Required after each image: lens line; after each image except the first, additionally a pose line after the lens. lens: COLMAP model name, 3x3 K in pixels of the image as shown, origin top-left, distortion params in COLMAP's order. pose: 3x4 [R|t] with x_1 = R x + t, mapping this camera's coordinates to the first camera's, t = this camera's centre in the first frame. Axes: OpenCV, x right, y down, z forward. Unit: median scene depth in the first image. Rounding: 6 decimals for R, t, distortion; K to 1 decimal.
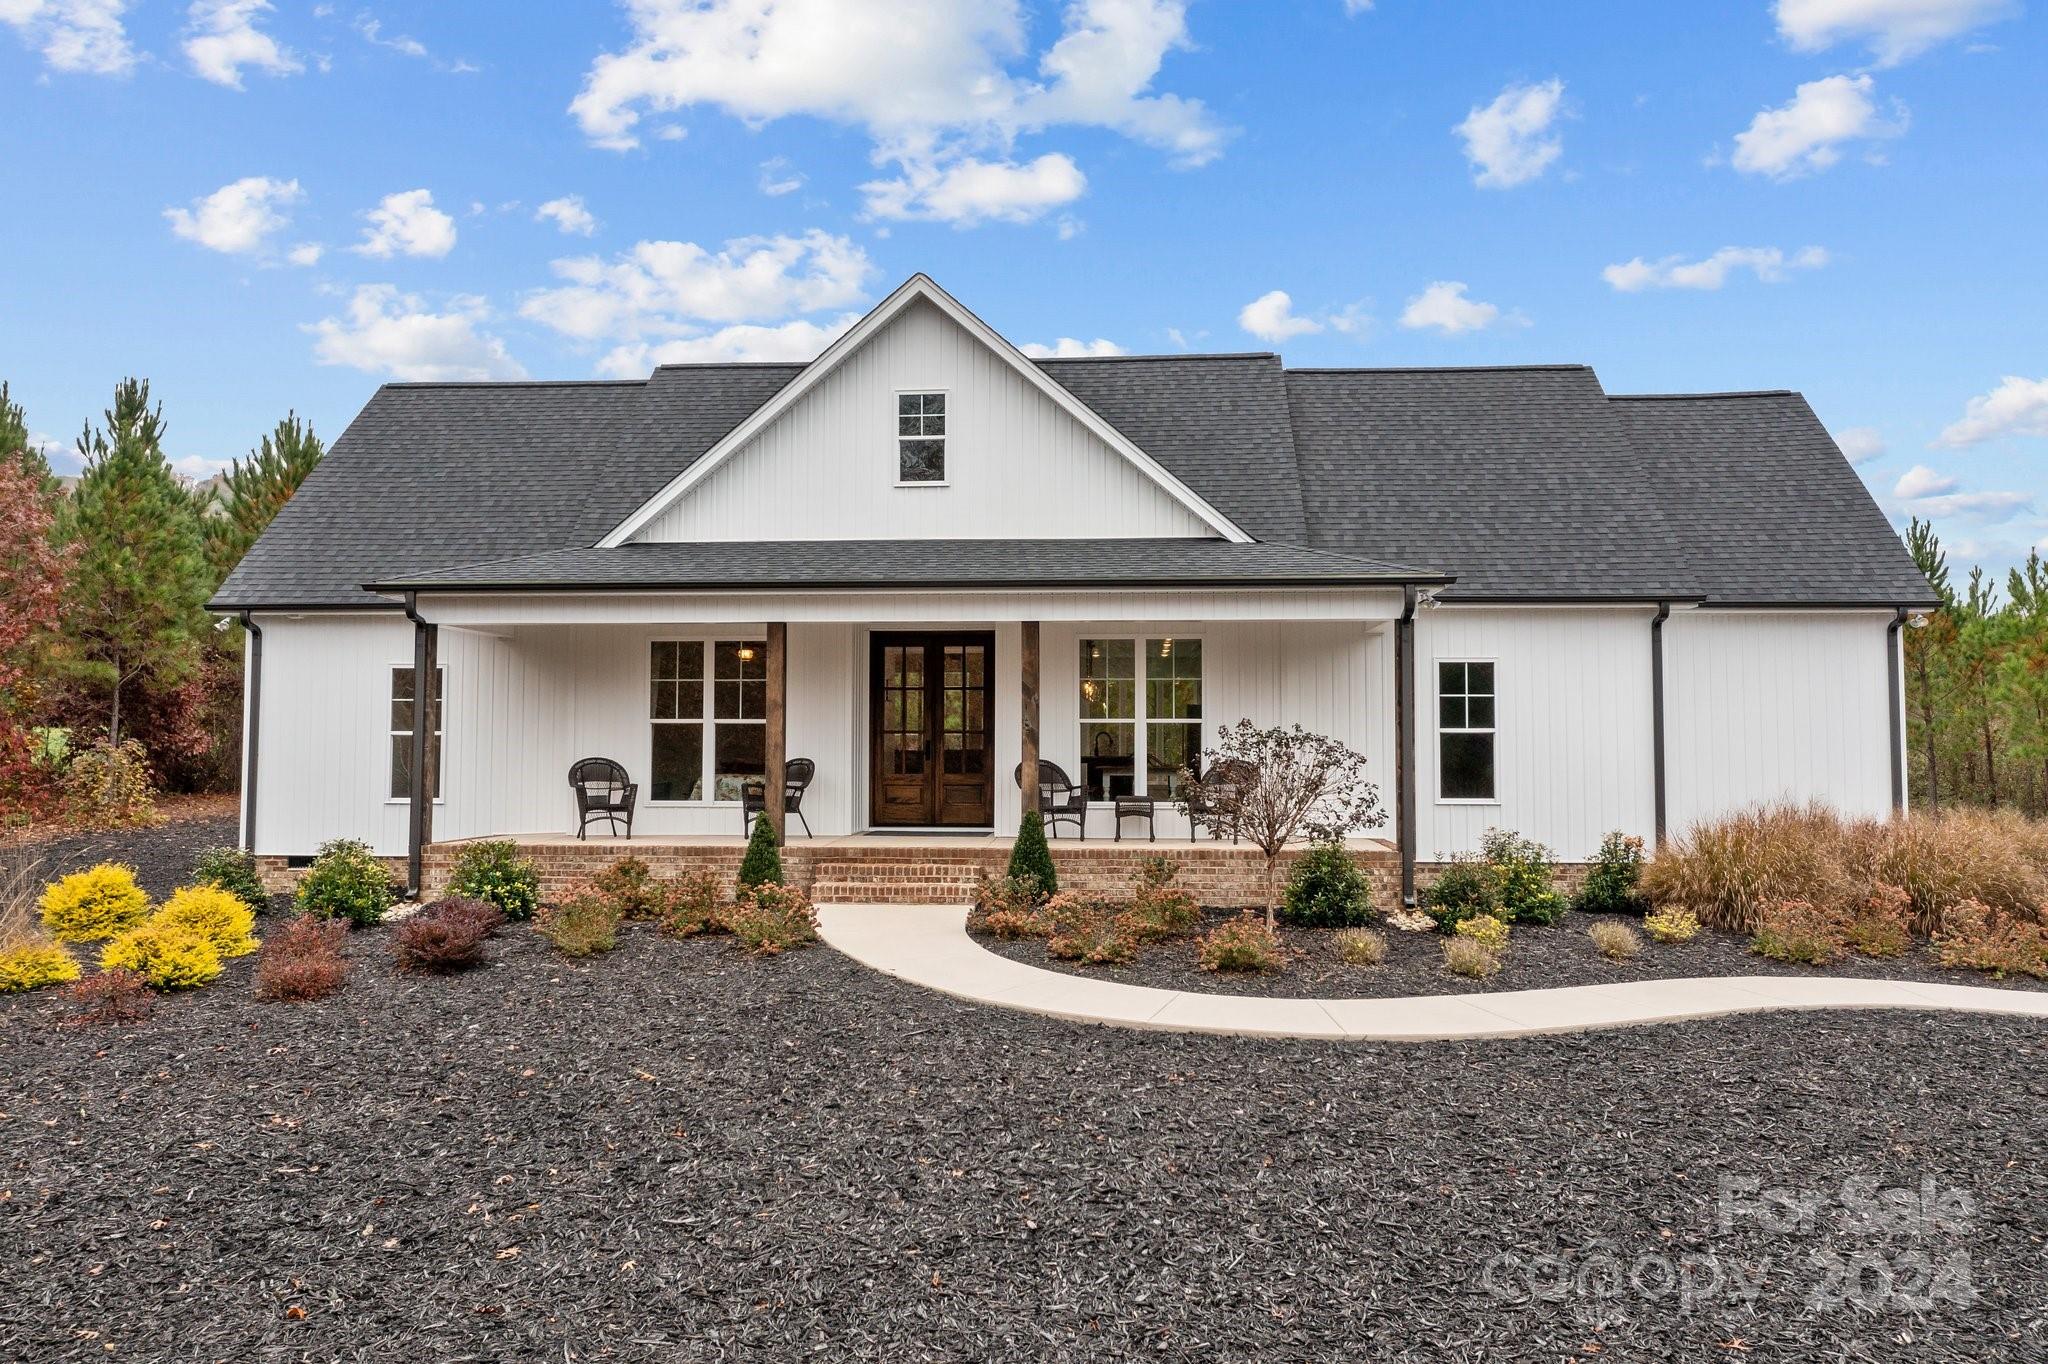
lens RADIAL K [[1593.7, 0, 1024.0], [0, 1593.7, 682.0], [0, 0, 1]] dist [-0.006376, 0.002930]
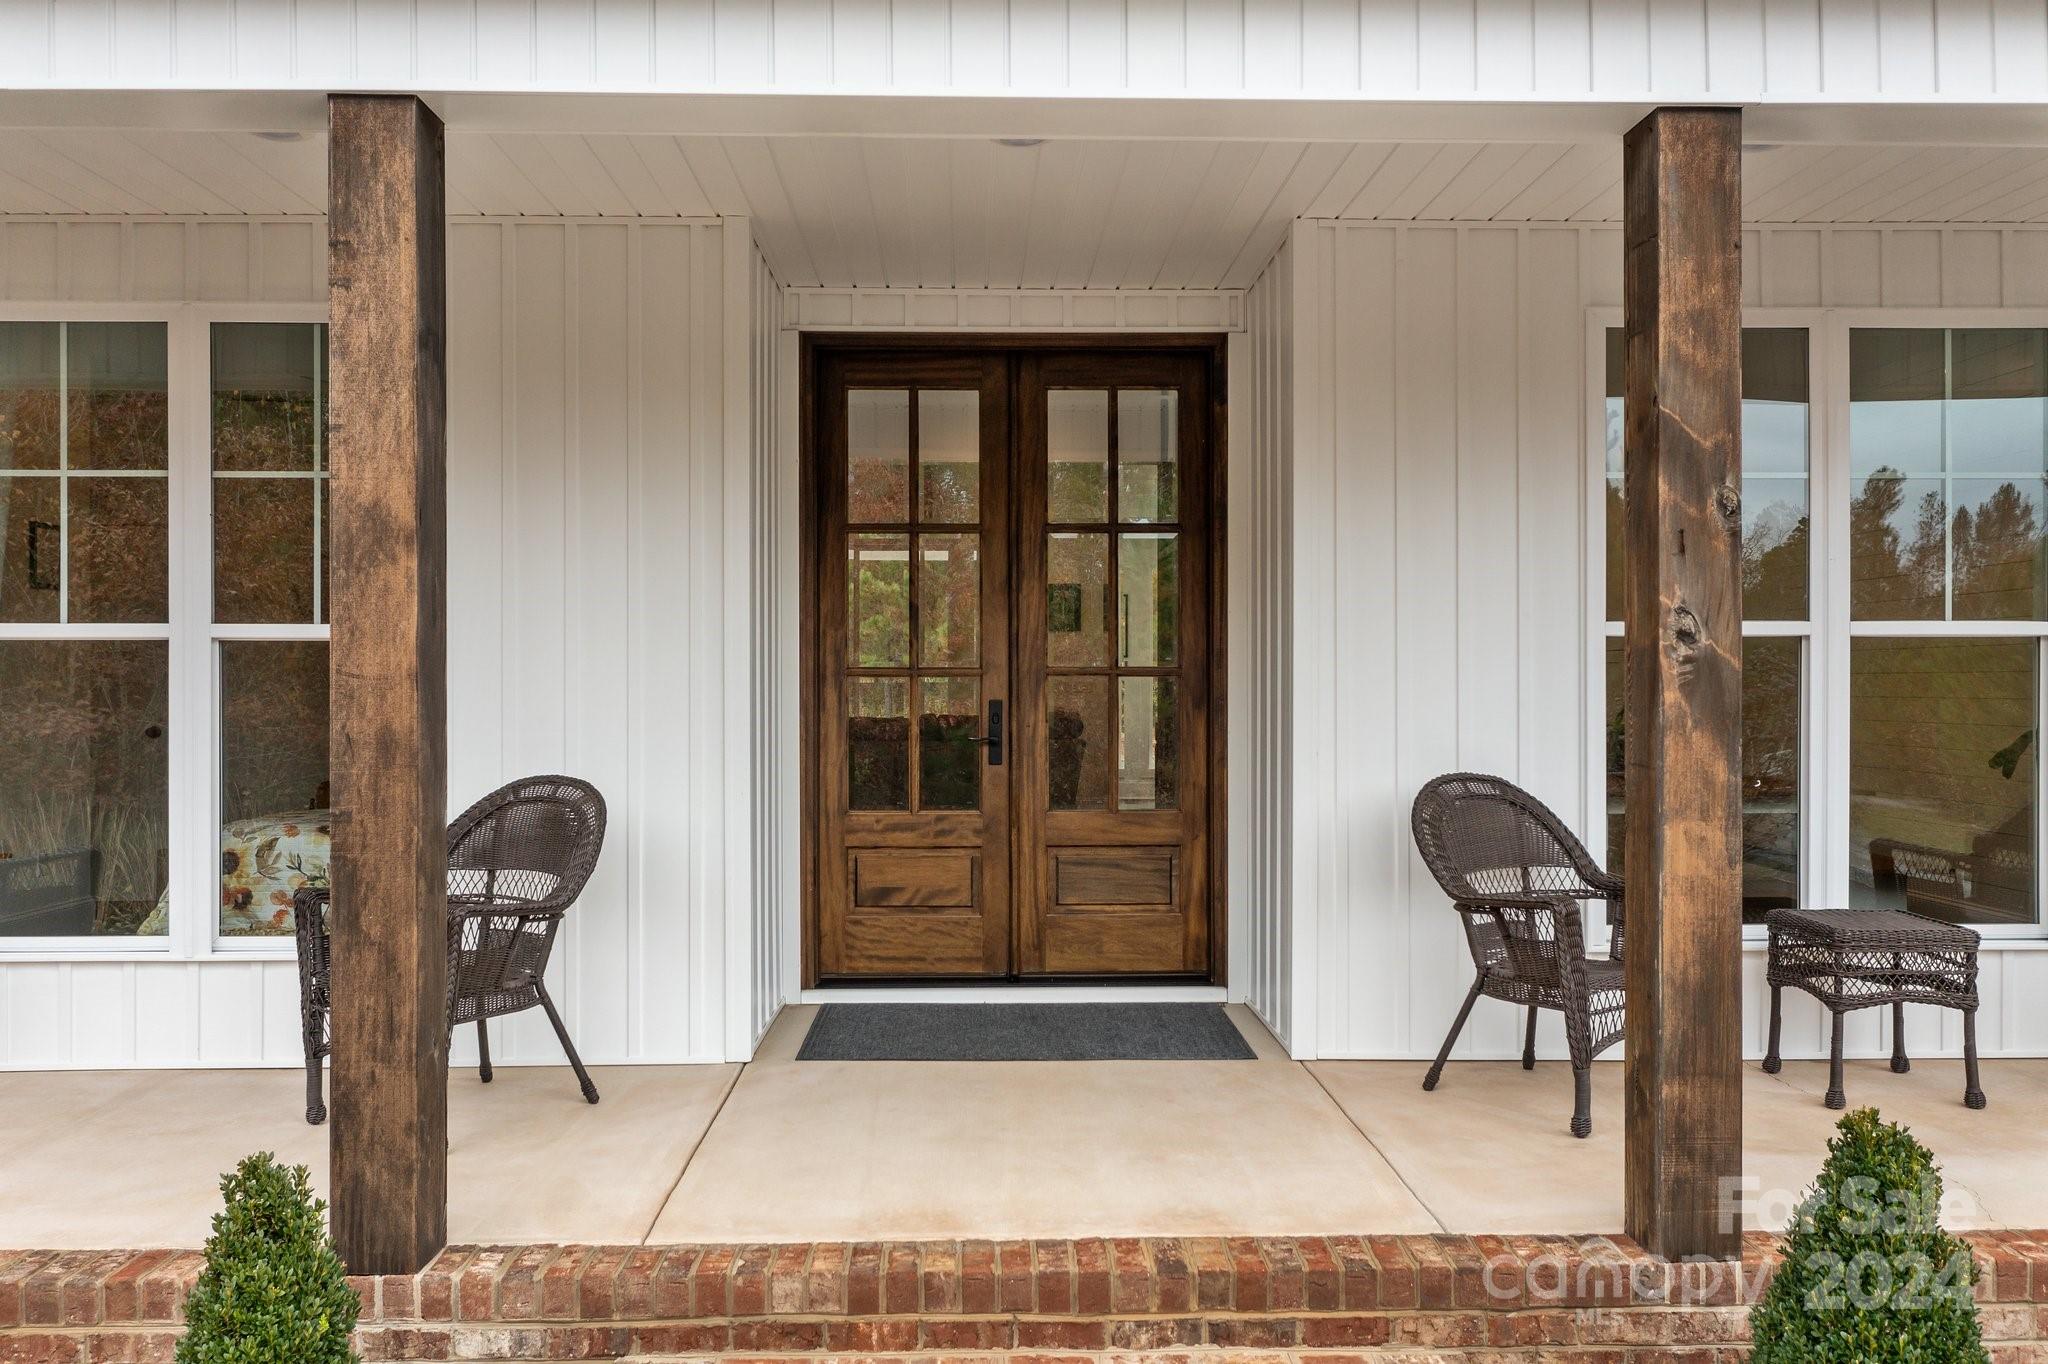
lens RADIAL K [[1593.7, 0, 1024.0], [0, 1593.7, 682.0], [0, 0, 1]] dist [-0.006376, 0.002930]
pose [[0.994596, -0.002601, 0.103789, -0.091874], [-0.001376, 0.999268, 0.038231, 0.023193], [-0.103812, -0.038167, 0.993864, 0.743210]]
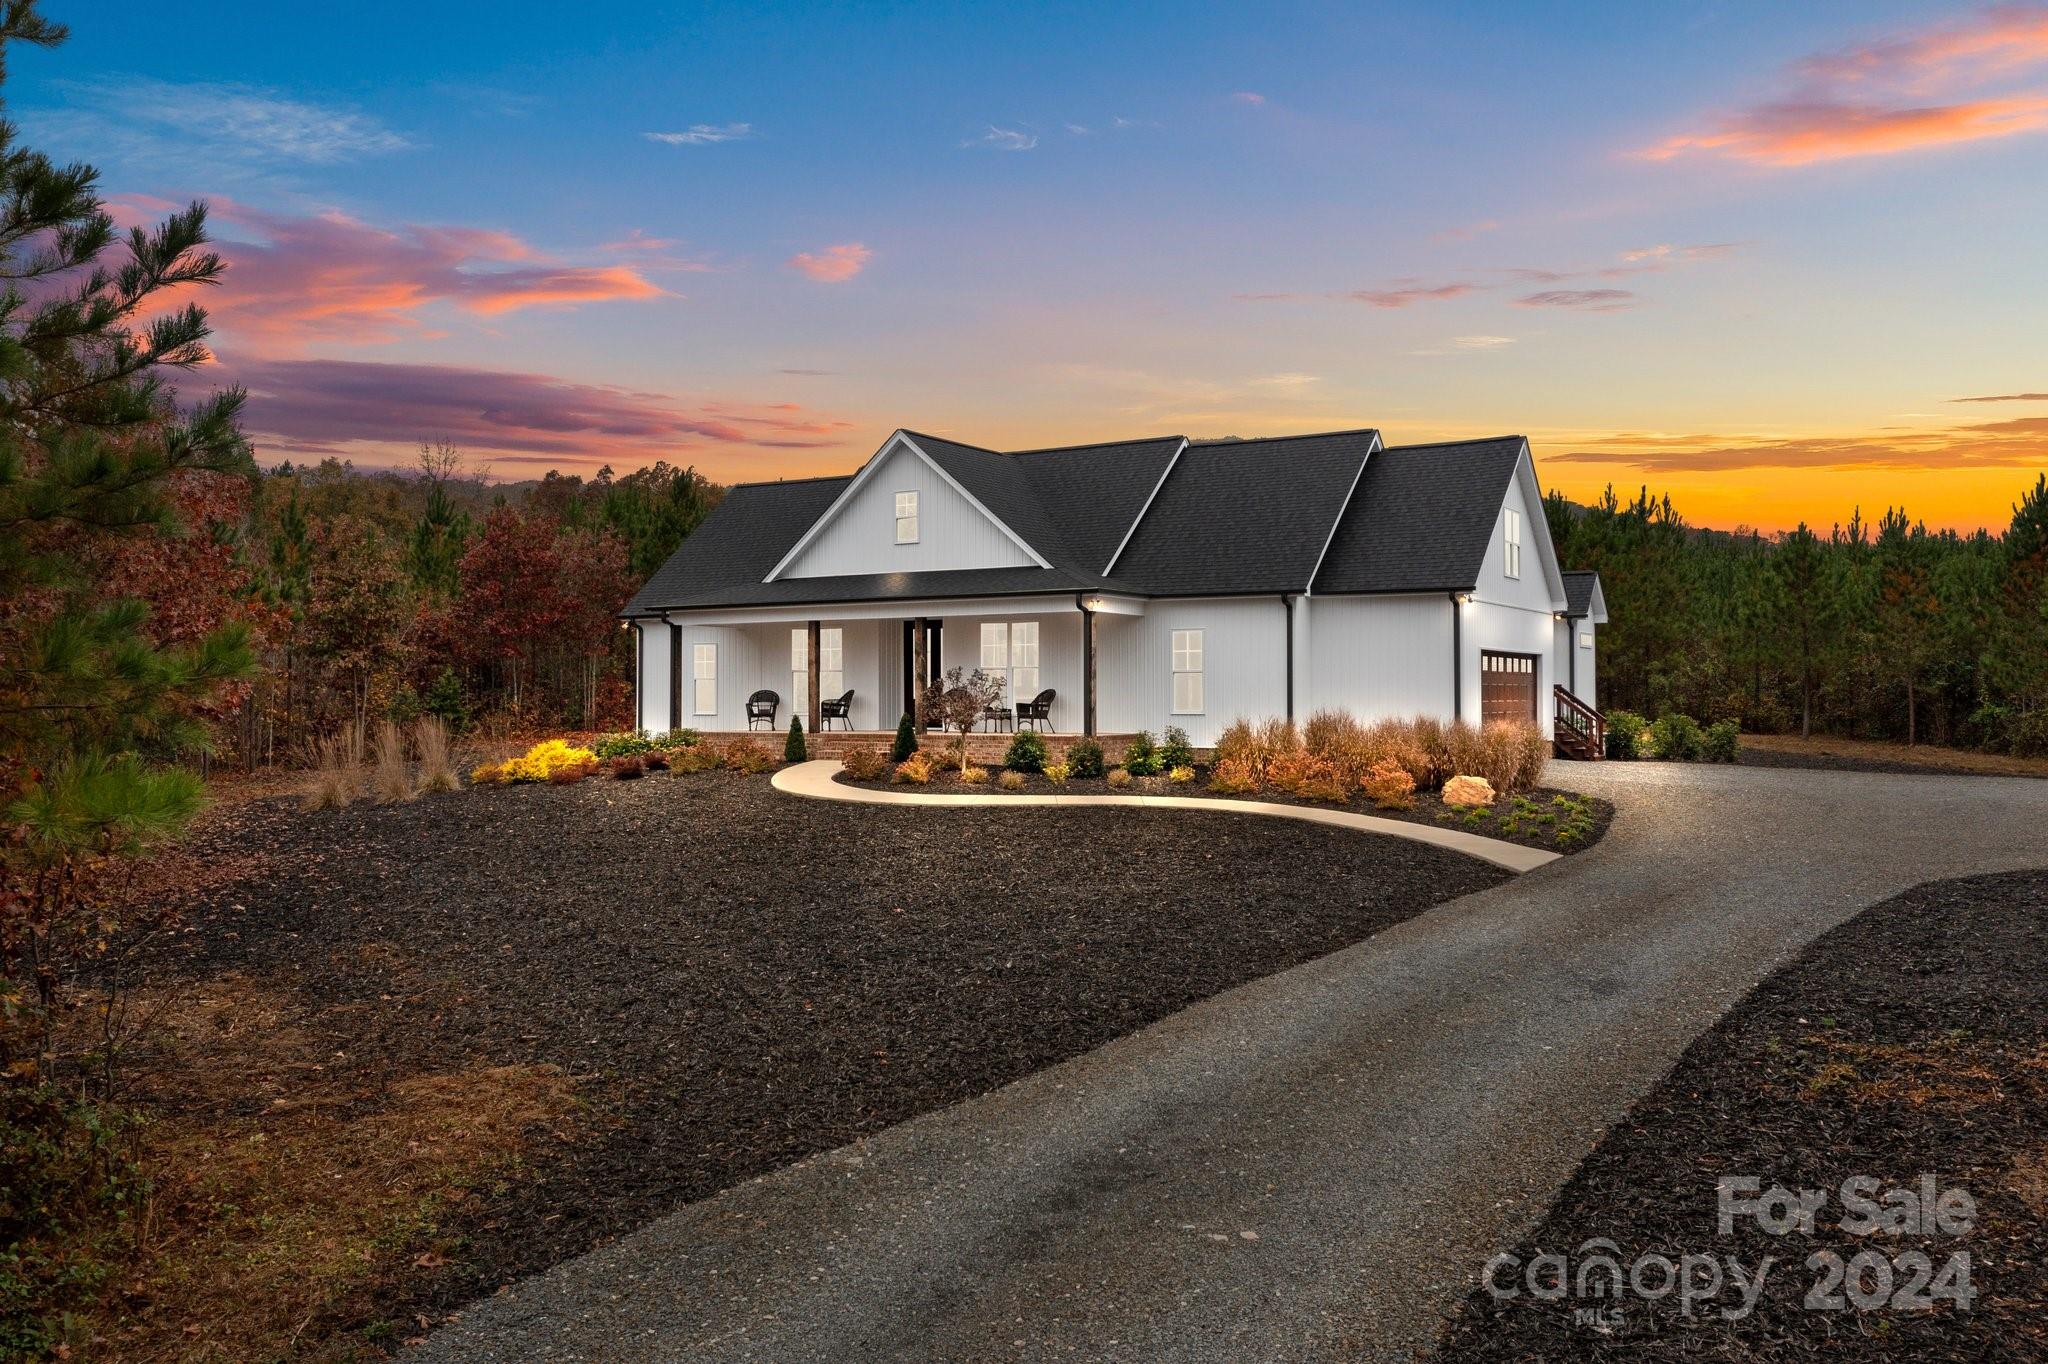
lens RADIAL K [[1593.7, 0, 1024.0], [0, 1593.7, 682.0], [0, 0, 1]] dist [-0.006376, 0.002930]
pose [[0.902834, -0.008168, -0.429912, 0.869641], [0.021633, 0.999416, 0.026441, -0.007485], [0.429445, -0.033173, 0.902483, -0.634701]]
